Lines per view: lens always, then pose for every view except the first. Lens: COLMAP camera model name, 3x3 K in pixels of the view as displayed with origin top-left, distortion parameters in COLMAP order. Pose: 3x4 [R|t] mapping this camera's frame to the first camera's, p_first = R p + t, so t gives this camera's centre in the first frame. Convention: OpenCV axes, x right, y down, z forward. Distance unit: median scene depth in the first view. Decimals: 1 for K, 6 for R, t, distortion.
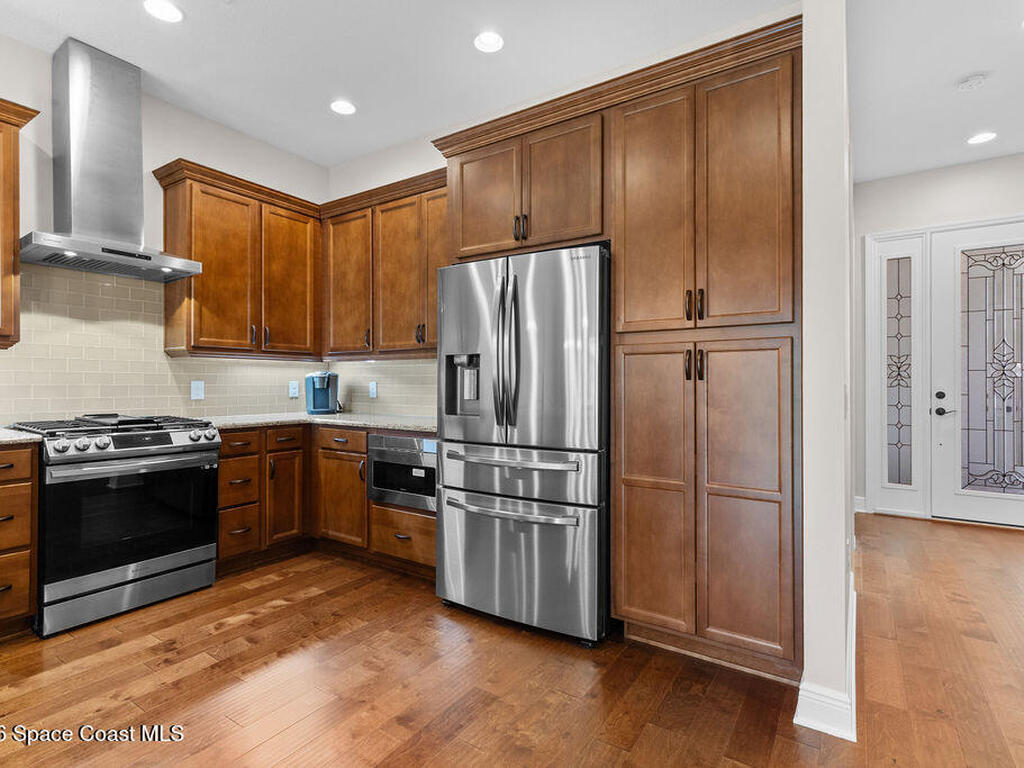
lens RADIAL K [[516.6, 0, 512.0], [0, 516.6, 384.0], [0, 0, 1]] dist [0.003781, -0.000791]
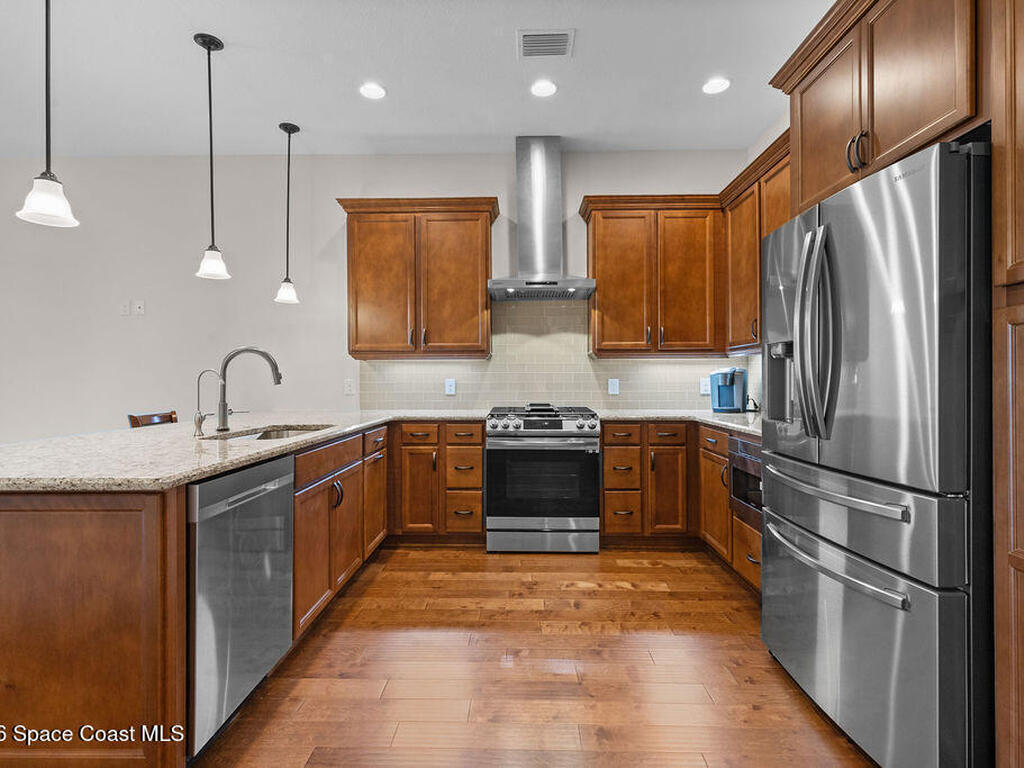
lens RADIAL K [[516.6, 0, 512.0], [0, 516.6, 384.0], [0, 0, 1]] dist [0.003781, -0.000791]
pose [[0.534340, 0.002727, -0.845265, 0.281255], [0.002395, 0.999986, 0.004741, 0.000016], [0.845266, -0.004558, 0.534326, 0.195679]]
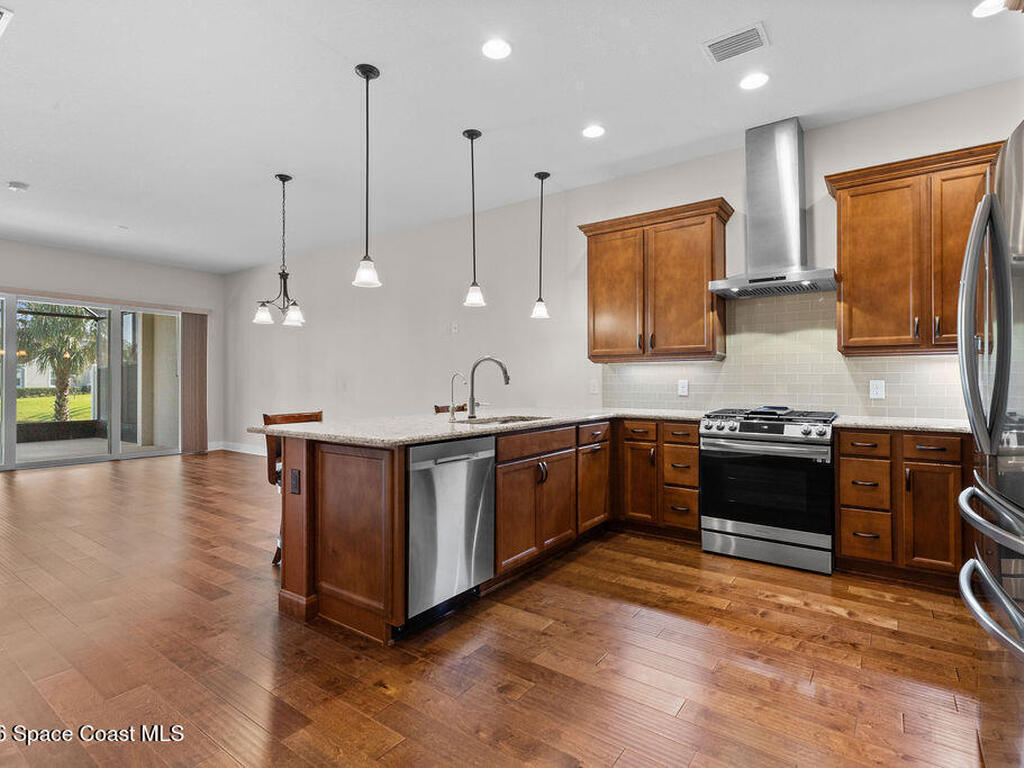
lens RADIAL K [[516.6, 0, 512.0], [0, 516.6, 384.0], [0, 0, 1]] dist [0.003781, -0.000791]
pose [[-0.039809, 0.002684, -0.999204, 0.454117], [-0.001182, 0.999996, 0.002733, -0.000187], [0.999207, 0.001290, -0.039805, 0.366825]]
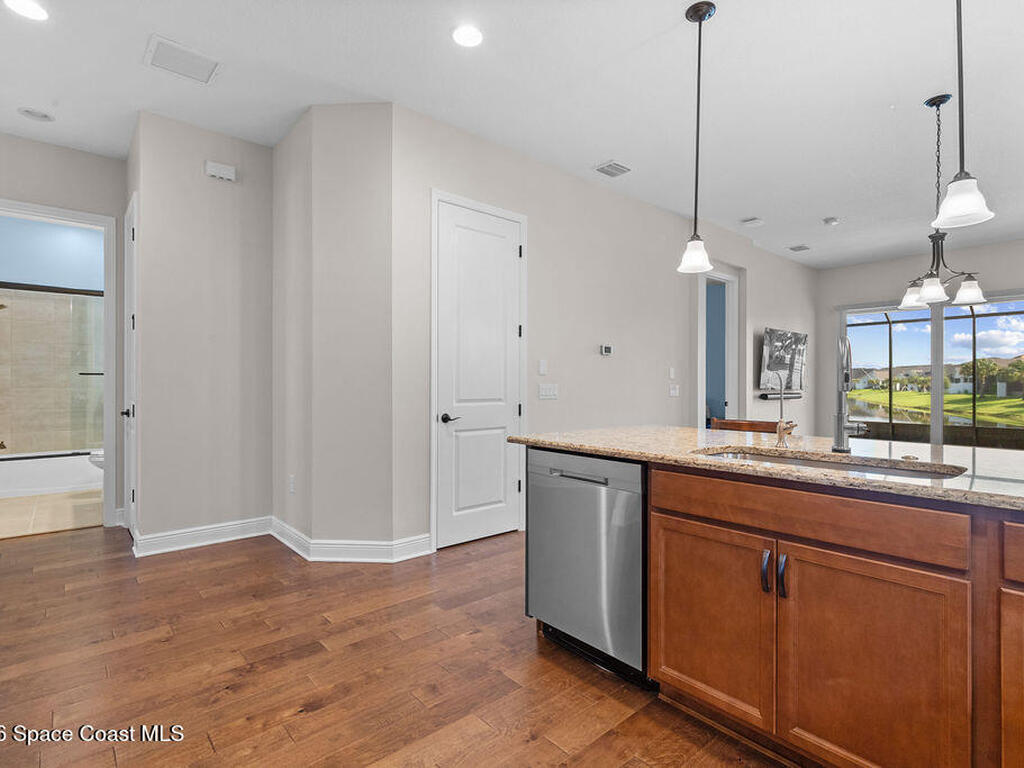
lens RADIAL K [[516.6, 0, 512.0], [0, 516.6, 384.0], [0, 0, 1]] dist [0.003781, -0.000791]
pose [[-0.962776, -0.002015, 0.270294, -0.401433], [-0.001997, 0.999998, 0.000344, -0.002520], [-0.270294, -0.000208, -0.962778, 0.896326]]
